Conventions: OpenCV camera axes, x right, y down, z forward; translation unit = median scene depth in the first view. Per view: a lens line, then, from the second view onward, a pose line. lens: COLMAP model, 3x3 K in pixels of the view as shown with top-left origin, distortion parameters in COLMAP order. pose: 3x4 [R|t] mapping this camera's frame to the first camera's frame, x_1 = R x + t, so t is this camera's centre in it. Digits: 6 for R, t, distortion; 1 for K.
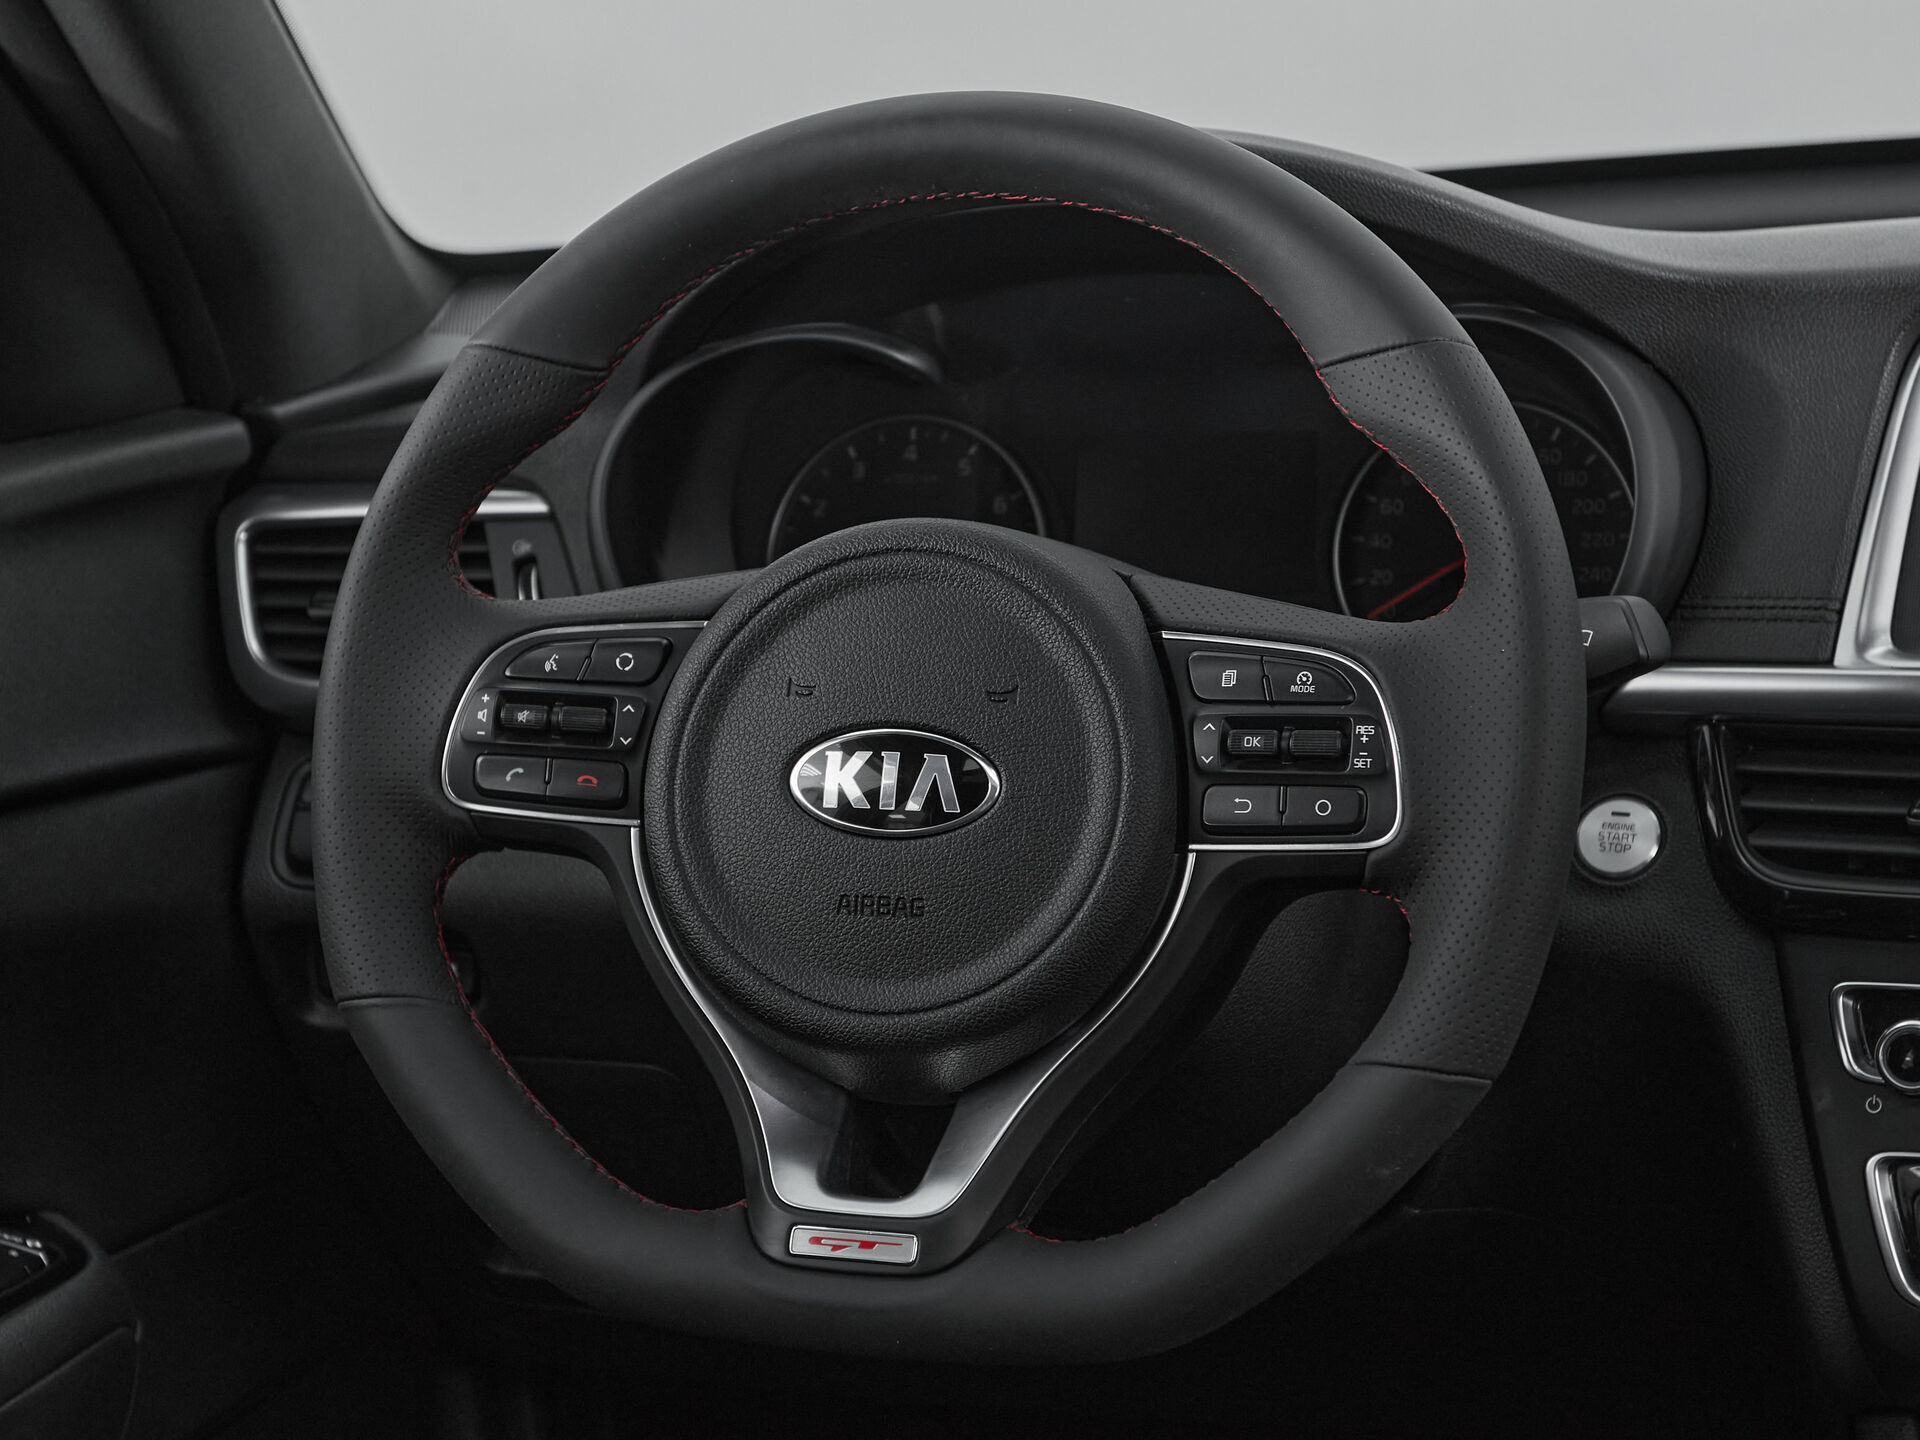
lens RADIAL K [[3550.7, 0, 966.9], [0, 3550.7, 732.8], [0, 0, 1]] dist [0.030689, 0.000000]
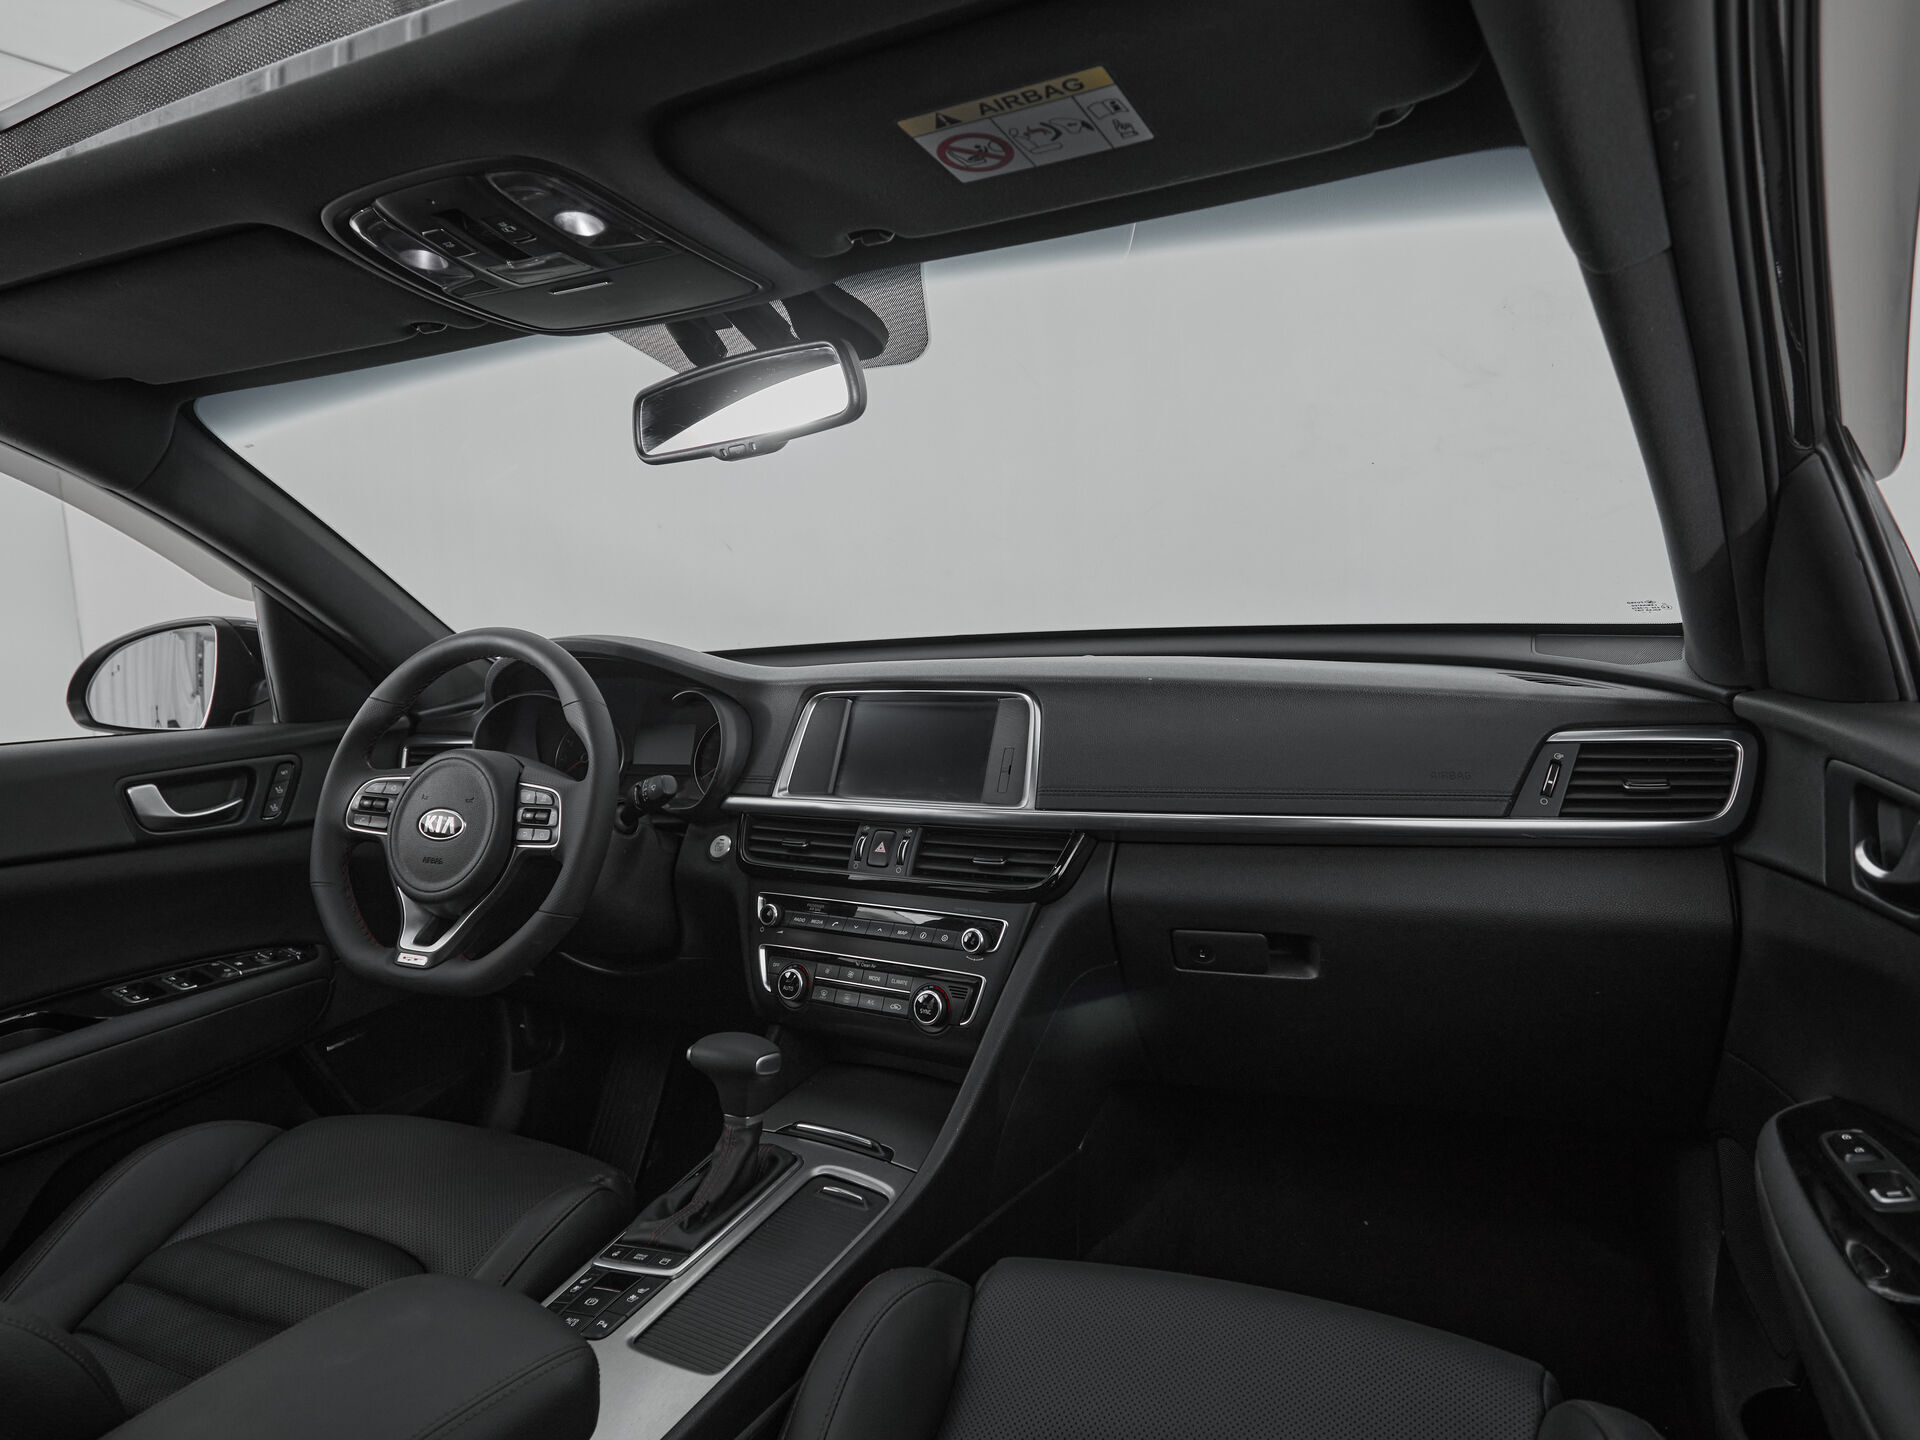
lens RADIAL K [[1118.4, 0, 925.1], [0, 1118.4, 718.0], [0, 0, 1]] dist [0.015769, -0.003942]
pose [[0.992760, 0.014296, -0.119263, 0.553650], [-0.024157, 0.996368, -0.081653, -0.011370], [0.117663, 0.083942, 0.989499, -0.036735]]
